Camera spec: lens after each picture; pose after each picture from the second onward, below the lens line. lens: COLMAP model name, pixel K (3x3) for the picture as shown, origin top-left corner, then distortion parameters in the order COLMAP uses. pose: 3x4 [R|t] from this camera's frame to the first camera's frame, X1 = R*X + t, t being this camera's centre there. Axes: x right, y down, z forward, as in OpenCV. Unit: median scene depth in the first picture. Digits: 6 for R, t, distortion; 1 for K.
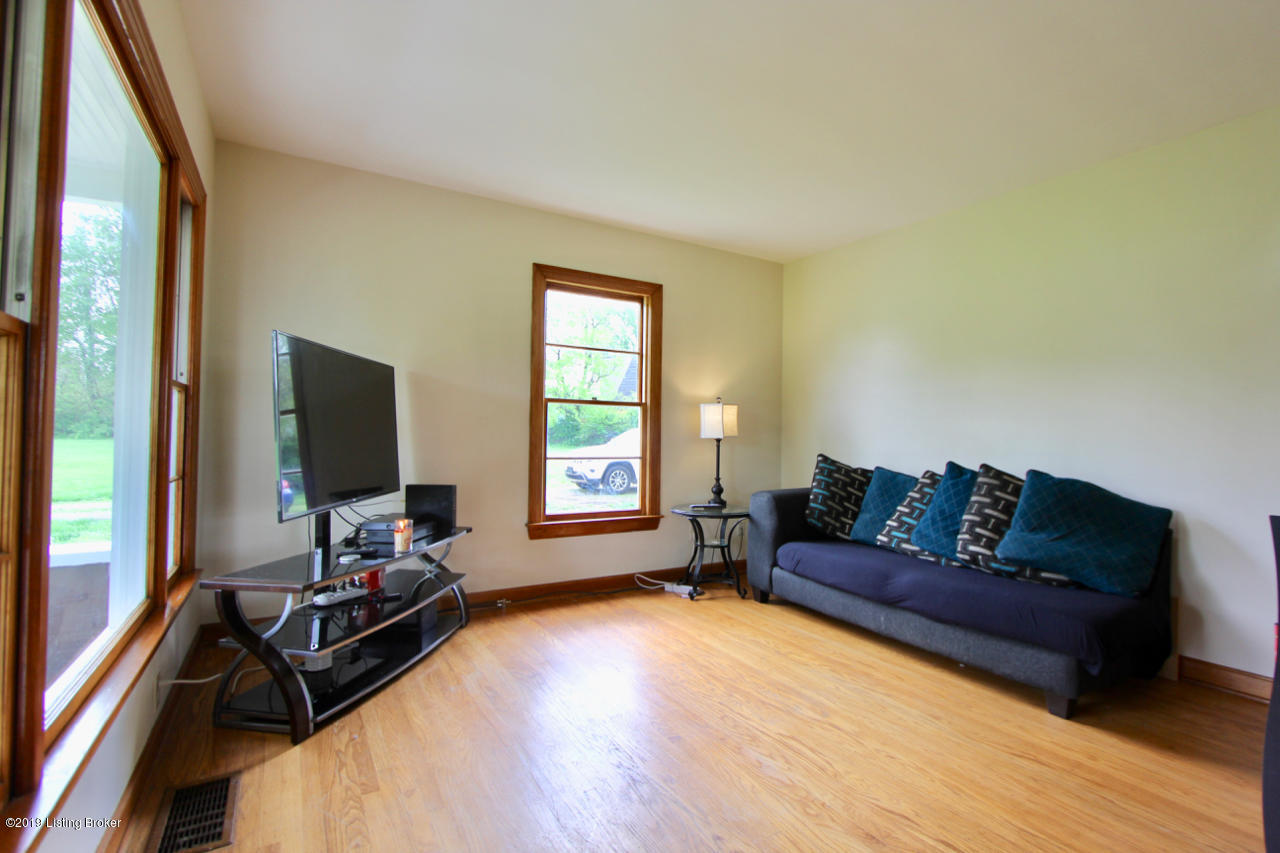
lens RADIAL K [[584.0, 0, 637.4], [0, 584.0, 424.6], [0, 0, 1]] dist [0.002032, 0.000327]
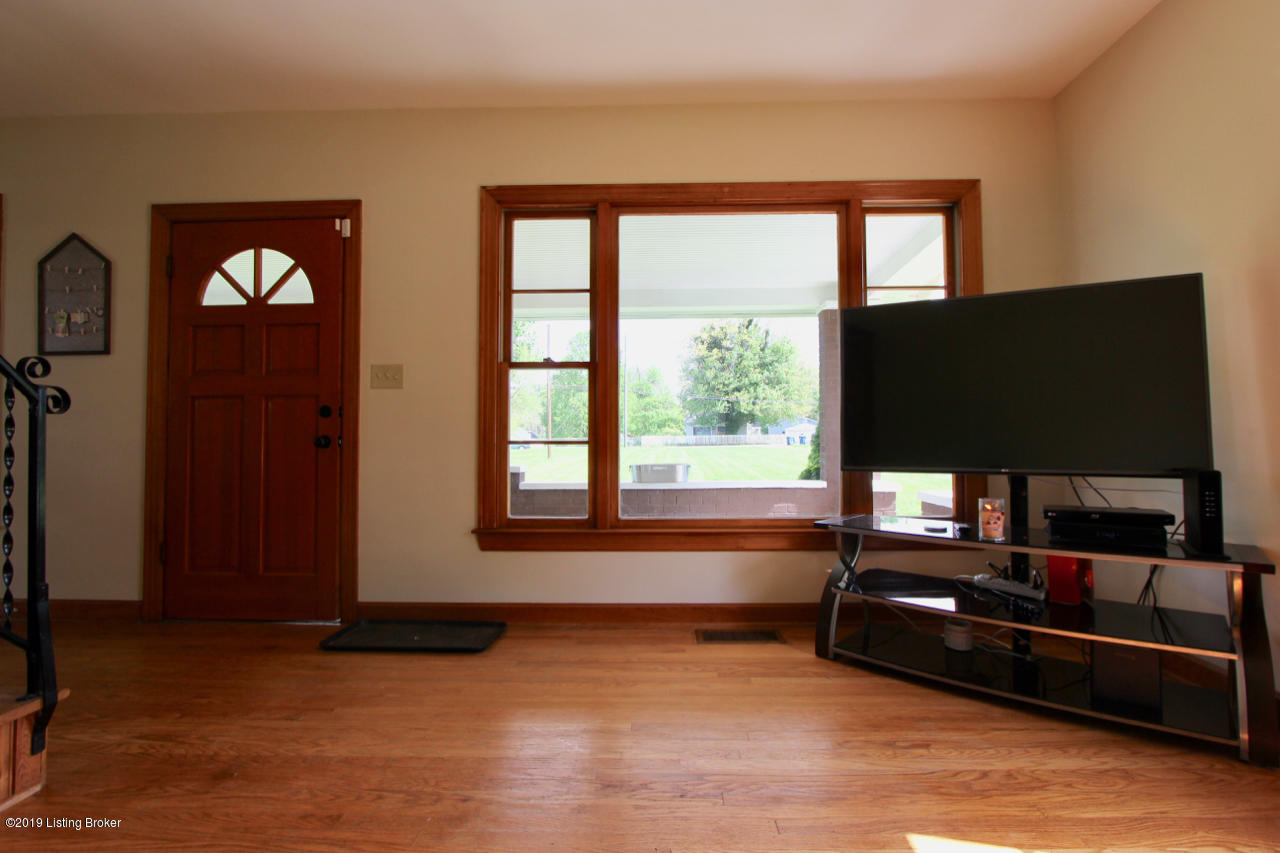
lens RADIAL K [[584.0, 0, 637.1], [0, 584.0, 426.3], [0, 0, 1]] dist [0.002032, 0.000327]
pose [[-0.530081, -0.032947, -0.847307, 0.498071], [0.003258, 0.999158, -0.040890, 0.118965], [0.847941, -0.024435, -0.529527, 1.106305]]
